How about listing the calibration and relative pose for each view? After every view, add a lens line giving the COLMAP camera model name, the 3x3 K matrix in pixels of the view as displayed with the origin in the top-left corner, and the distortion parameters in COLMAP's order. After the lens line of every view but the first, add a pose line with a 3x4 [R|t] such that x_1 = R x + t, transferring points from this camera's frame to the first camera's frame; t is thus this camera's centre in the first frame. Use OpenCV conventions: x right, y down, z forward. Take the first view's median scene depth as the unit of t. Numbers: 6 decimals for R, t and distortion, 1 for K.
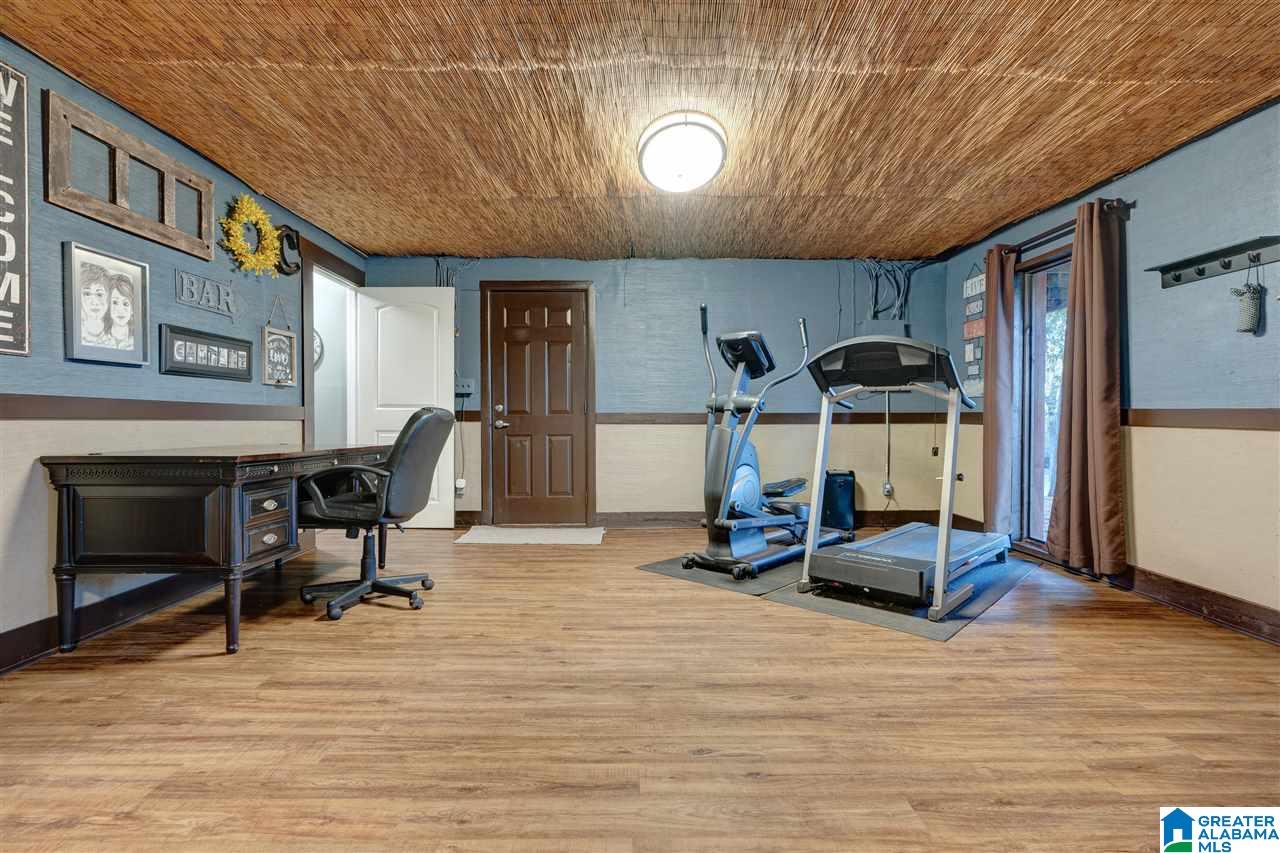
lens RADIAL K [[603.8, 0, 643.5], [0, 603.8, 422.9], [0, 0, 1]] dist [-0.005500, 0.000480]
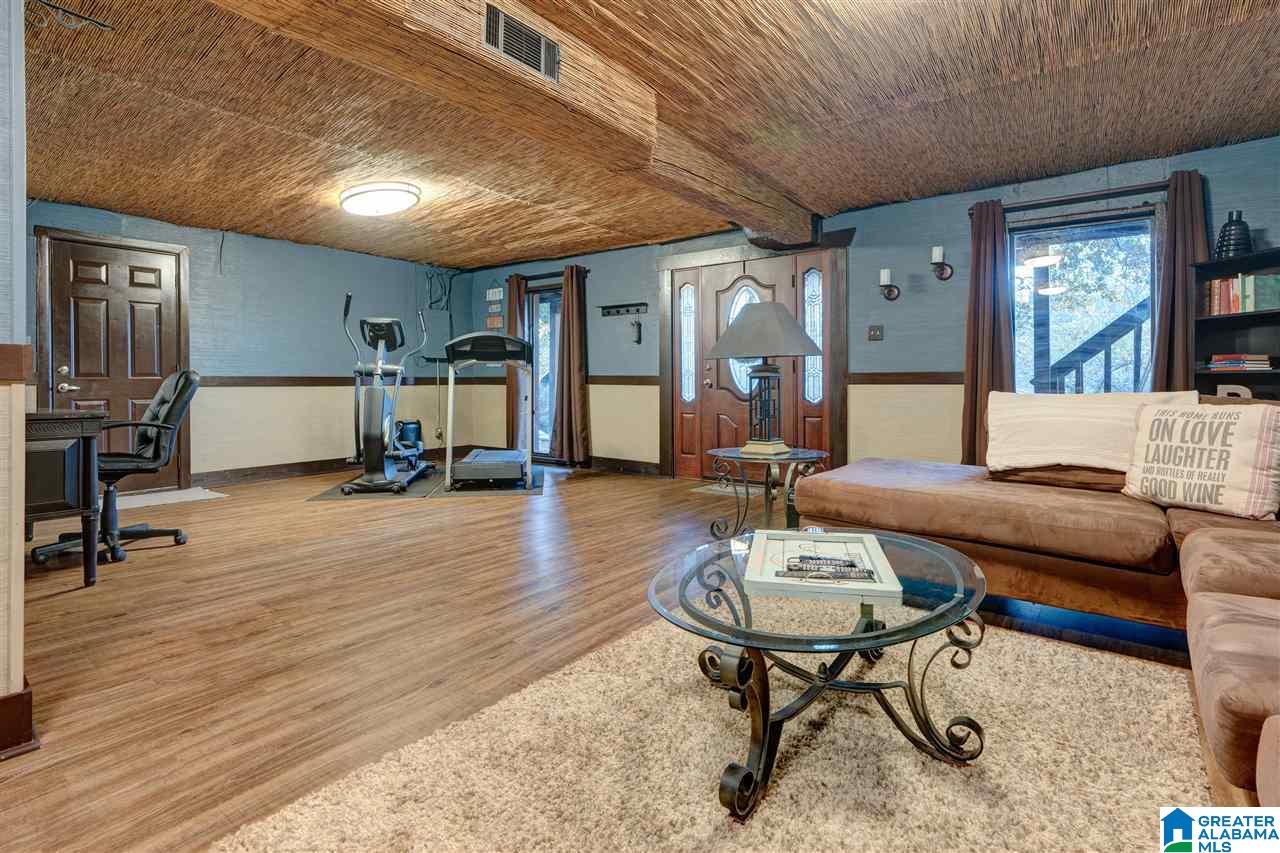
lens RADIAL K [[603.8, 0, 627.3], [0, 603.8, 385.3], [0, 0, 1]] dist [-0.005500, 0.000480]
pose [[0.640561, -0.006572, 0.767880, -0.617025], [0.008675, 0.999961, 0.001322, 0.006736], [-0.767859, 0.005815, 0.640593, -0.351407]]
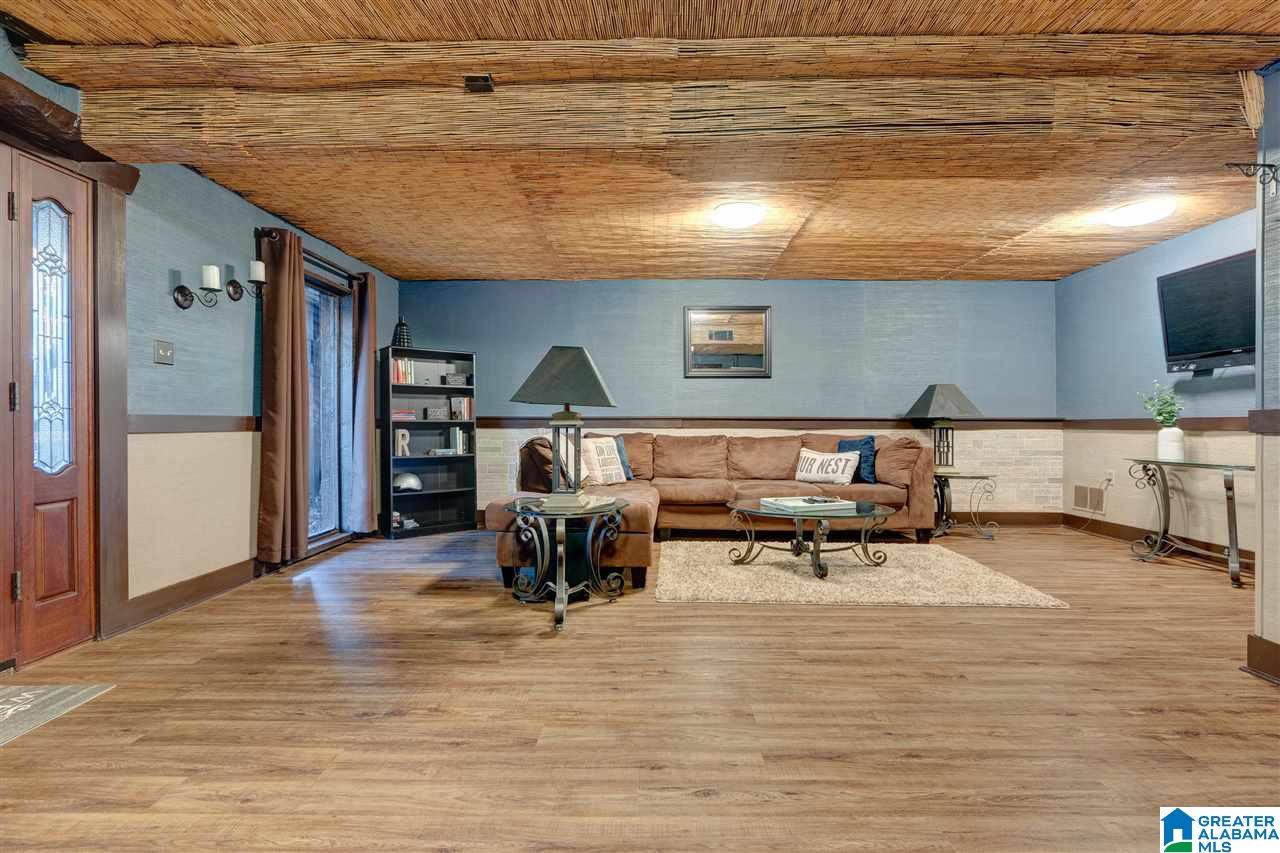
lens RADIAL K [[616.8, 0, 633.0], [0, 616.8, 426.2], [0, 0, 1]] dist [-0.002452, 0.000103]
pose [[-0.999069, -0.003782, 0.042976, 0.082562], [-0.003318, 0.999935, 0.010877, -0.010445], [-0.043014, 0.010724, -0.999017, 0.947431]]
